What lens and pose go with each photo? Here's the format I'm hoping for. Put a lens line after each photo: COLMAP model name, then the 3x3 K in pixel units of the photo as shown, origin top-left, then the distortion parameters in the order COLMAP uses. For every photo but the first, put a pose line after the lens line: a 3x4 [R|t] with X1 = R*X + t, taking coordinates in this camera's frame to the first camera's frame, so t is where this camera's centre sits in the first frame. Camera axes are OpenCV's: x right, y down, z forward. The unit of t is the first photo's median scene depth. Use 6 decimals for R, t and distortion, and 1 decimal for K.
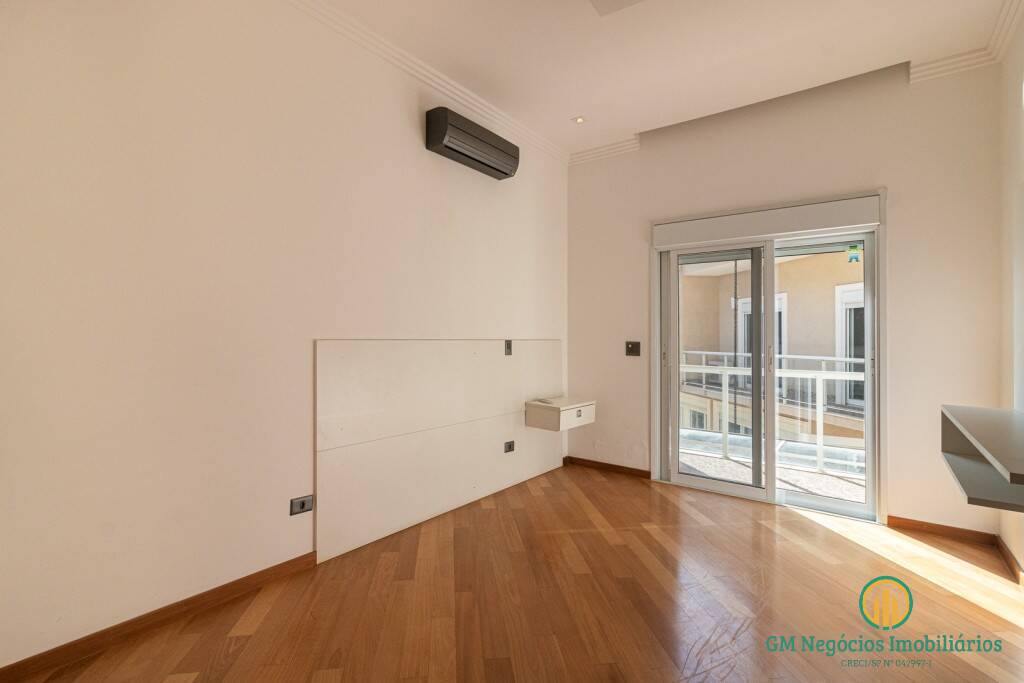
lens RADIAL K [[476.9, 0, 511.2], [0, 476.9, 340.0], [0, 0, 1]] dist [0.021525, -0.000083]
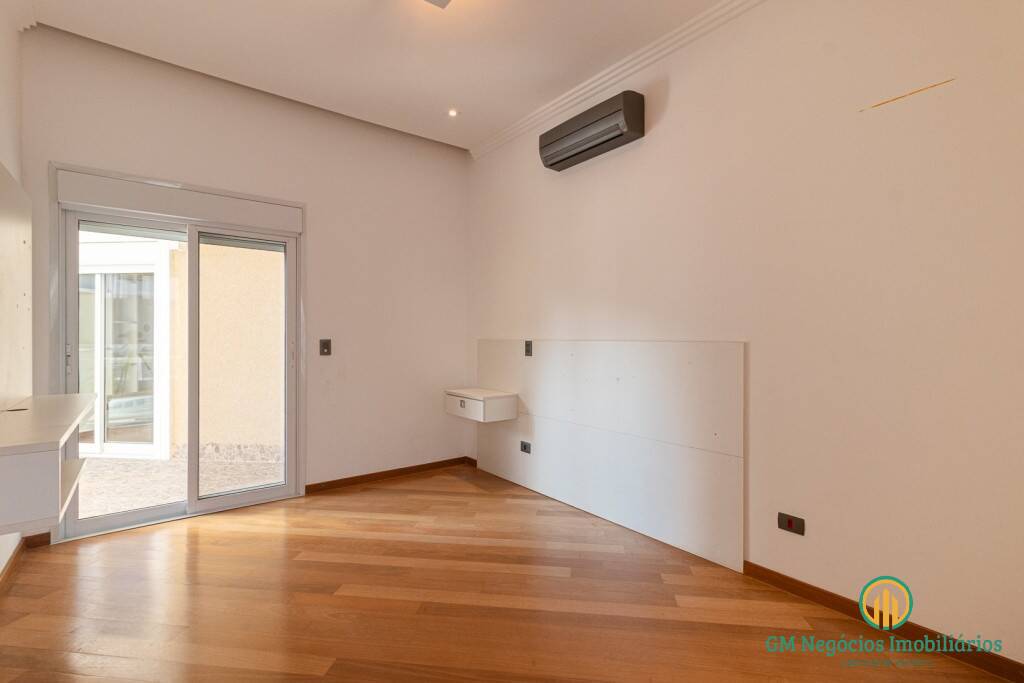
lens RADIAL K [[476.9, 0, 513.9], [0, 476.9, 342.2], [0, 0, 1]] dist [0.021525, -0.000083]
pose [[-0.245608, -0.000142, -0.969369, 0.943508], [-0.001447, 0.999999, 0.000220, 0.002098], [0.969368, 0.001456, -0.245608, 1.179764]]
